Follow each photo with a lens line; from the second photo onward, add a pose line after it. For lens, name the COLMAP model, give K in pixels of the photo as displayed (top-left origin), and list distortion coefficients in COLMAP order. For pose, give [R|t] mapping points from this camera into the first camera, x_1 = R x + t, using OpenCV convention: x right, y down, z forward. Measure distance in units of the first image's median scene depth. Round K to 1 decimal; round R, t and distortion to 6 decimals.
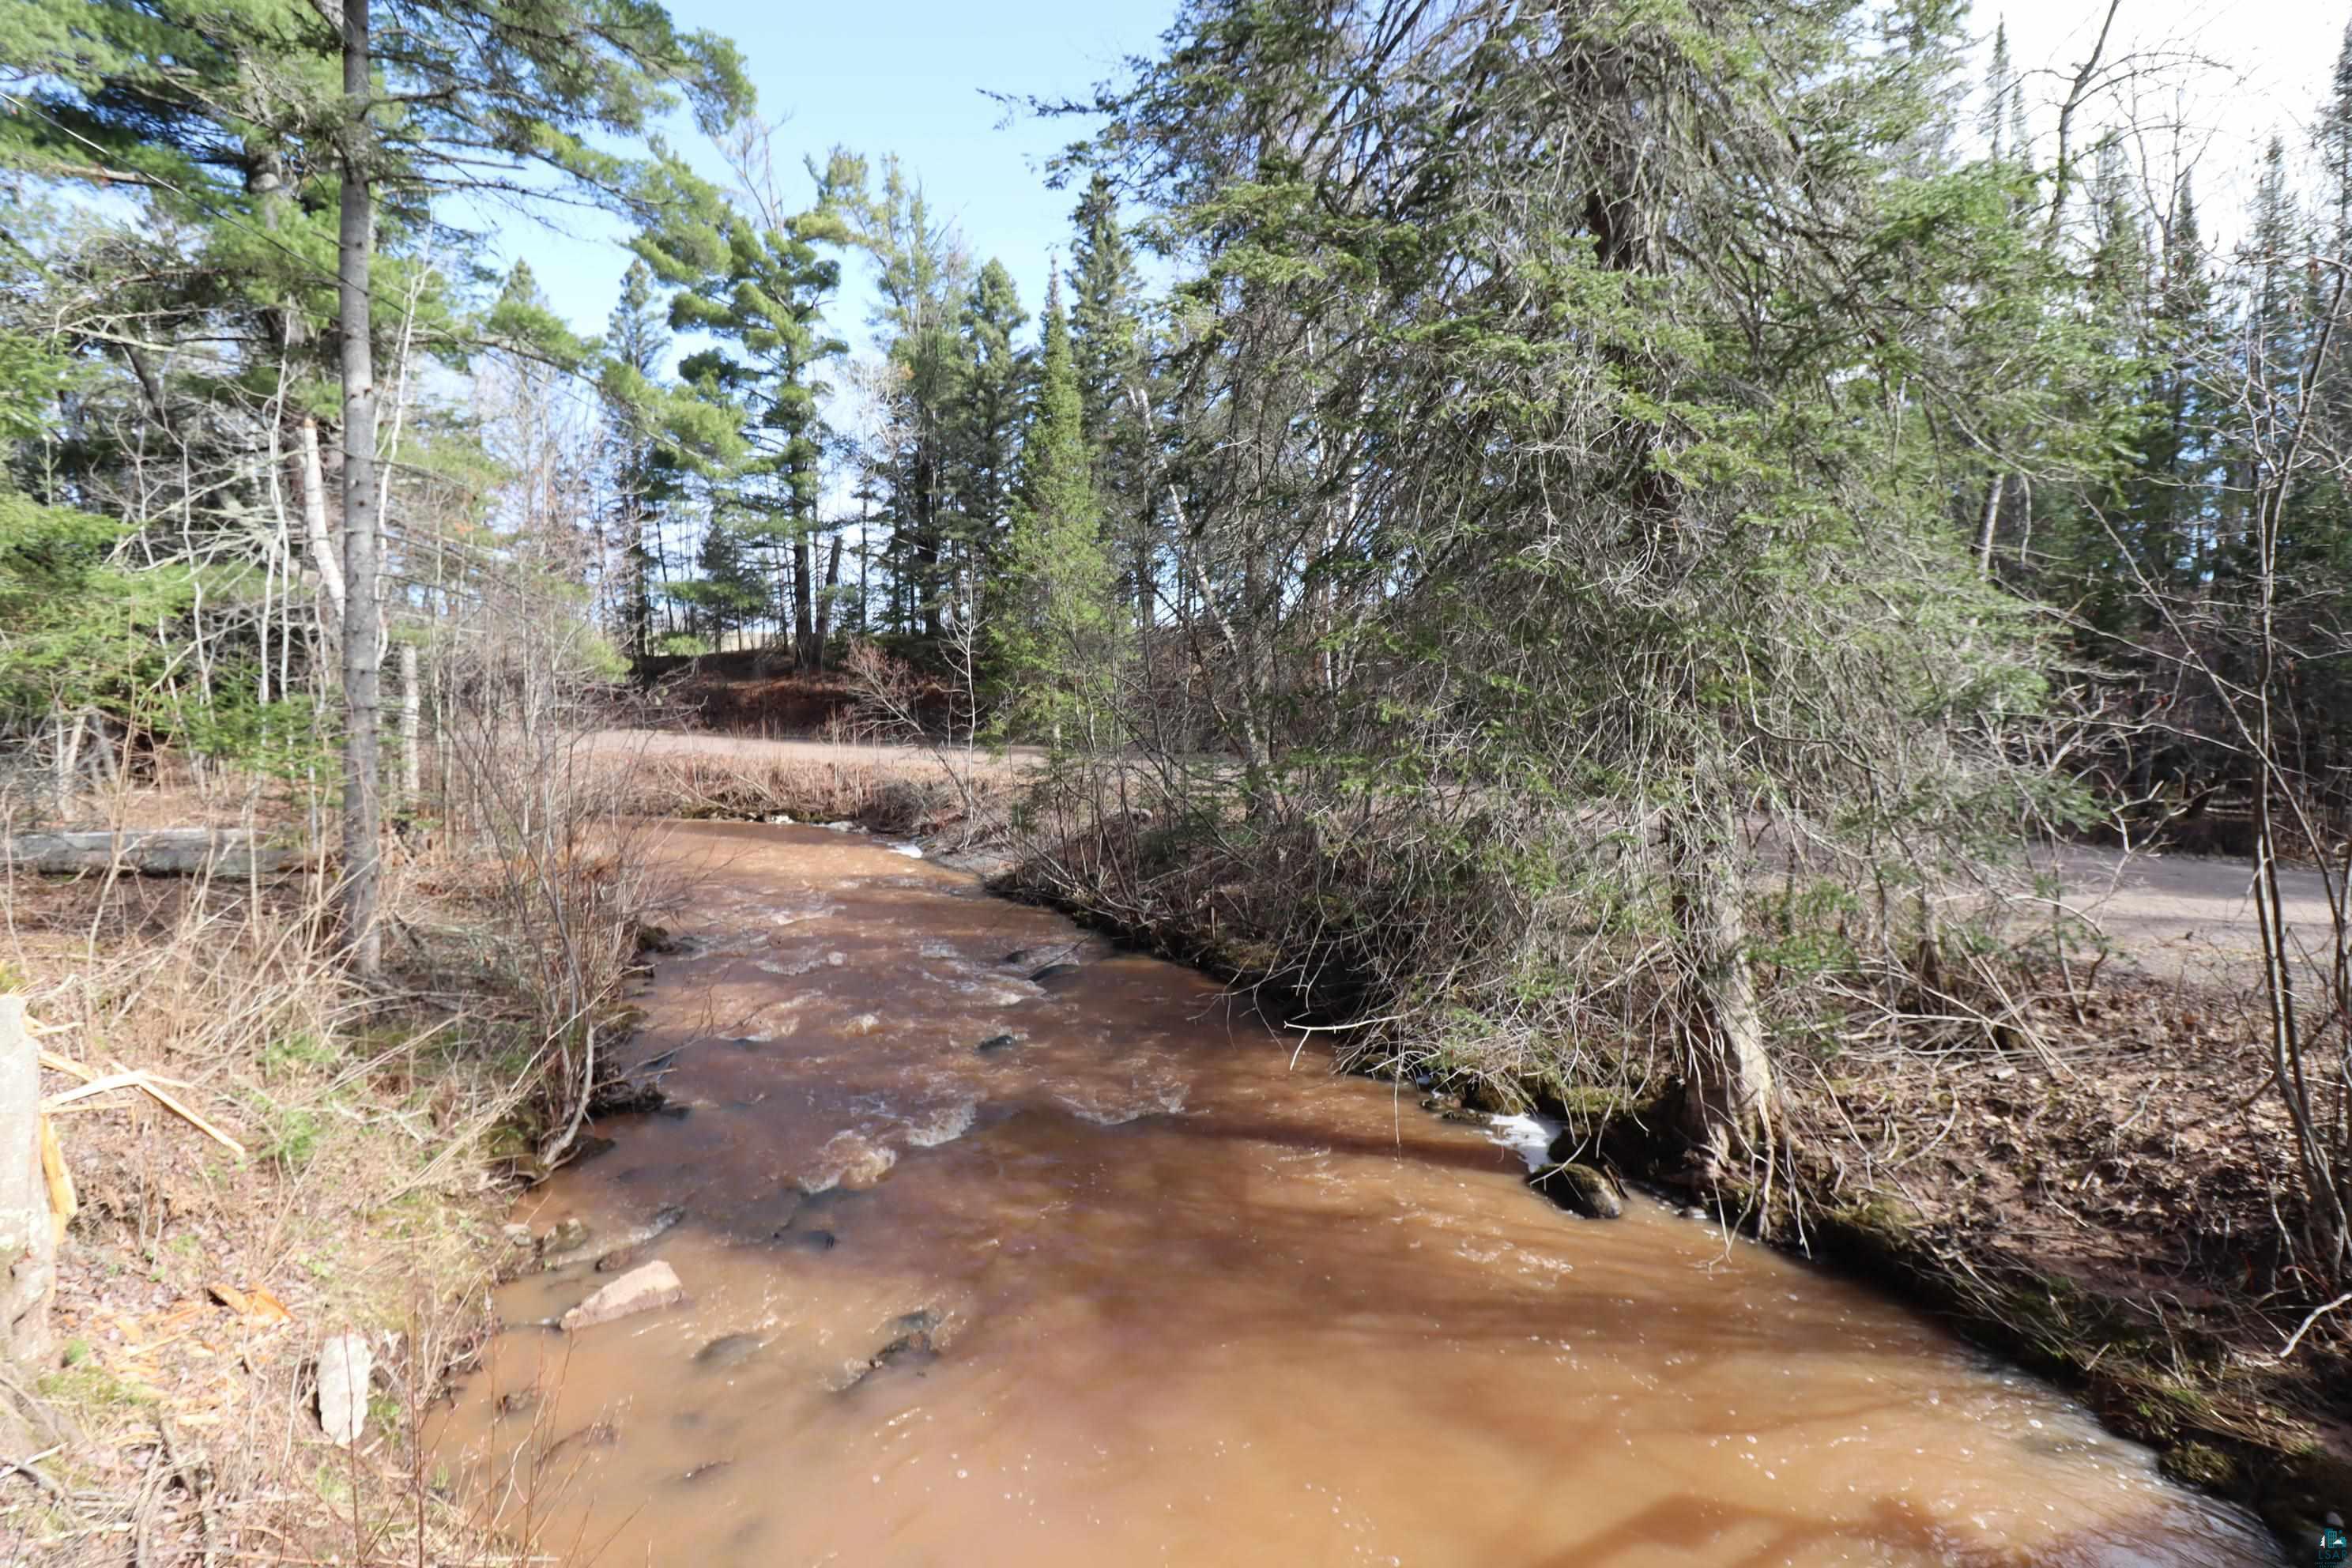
lens RADIAL K [[1106.6, 0, 1200.2], [0, 1106.6, 780.6], [0, 0, 1]] dist [-0.001269, -0.009133]
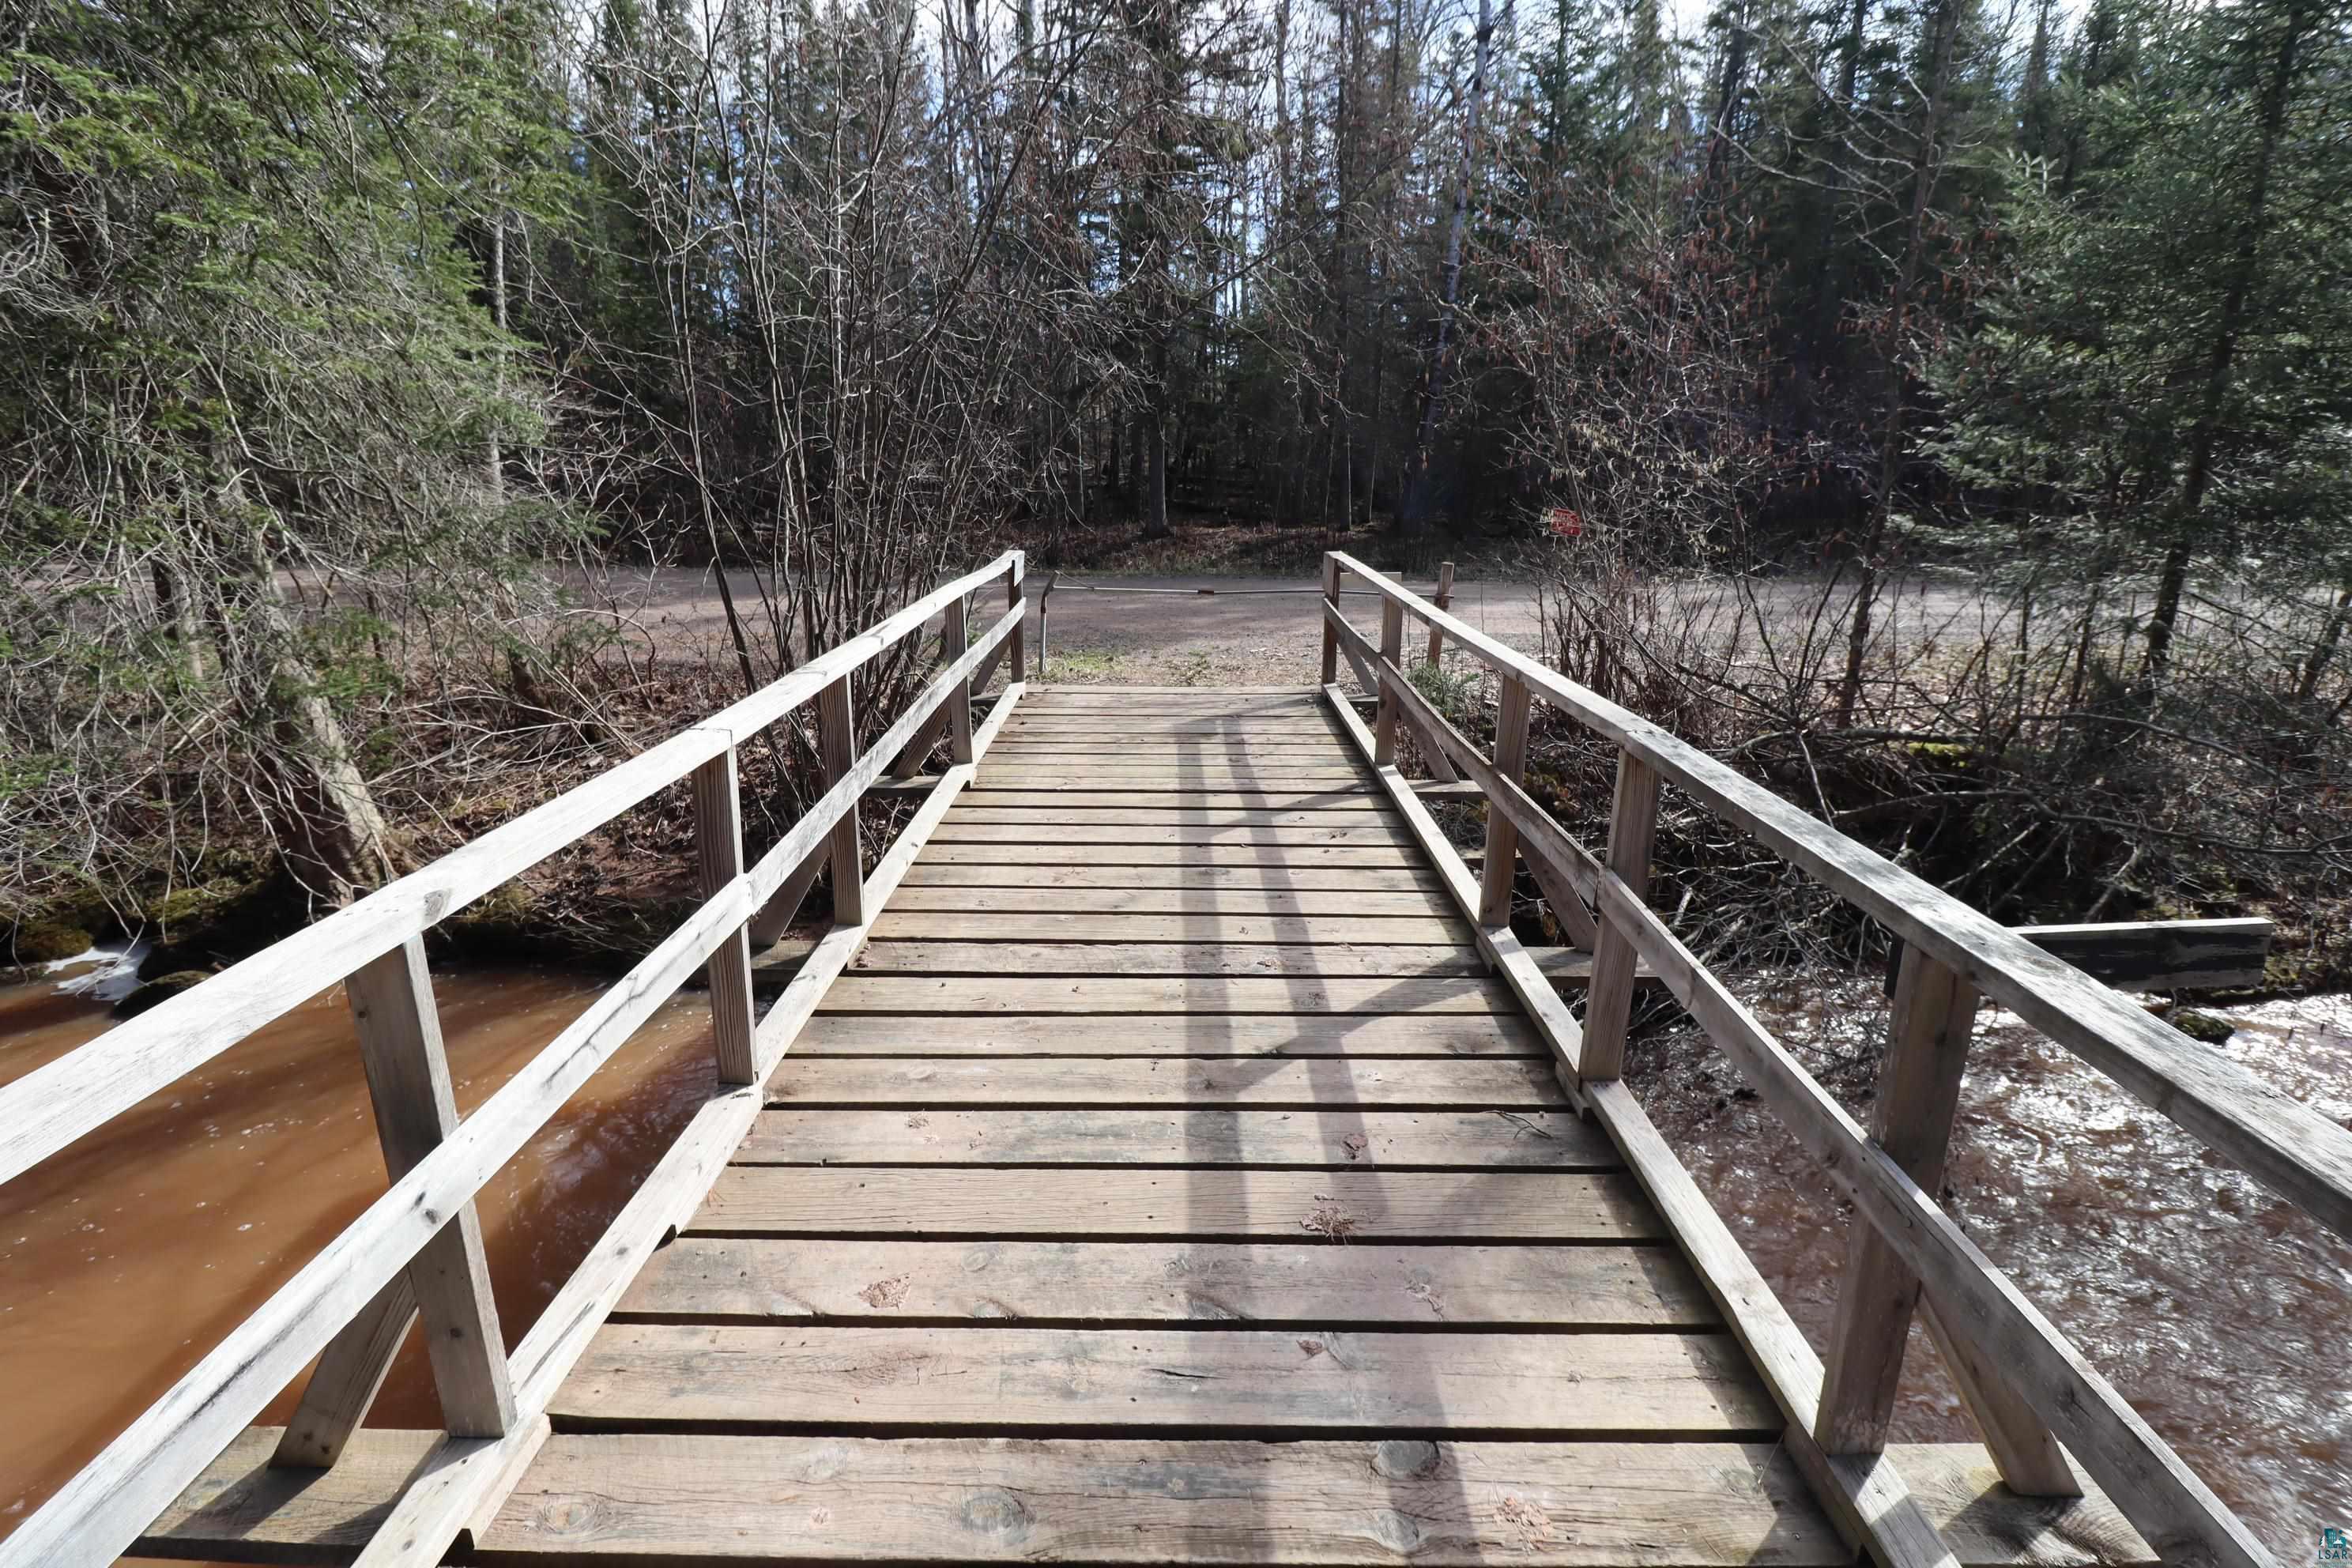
lens RADIAL K [[1106.6, 0, 1200.2], [0, 1106.6, 780.6], [0, 0, 1]] dist [-0.001269, -0.009133]
pose [[0.455685, -0.246577, 0.855308, 0.001835], [0.045974, 0.966105, 0.254025, 0.014634], [-0.888953, -0.076434, 0.451575, -0.147365]]
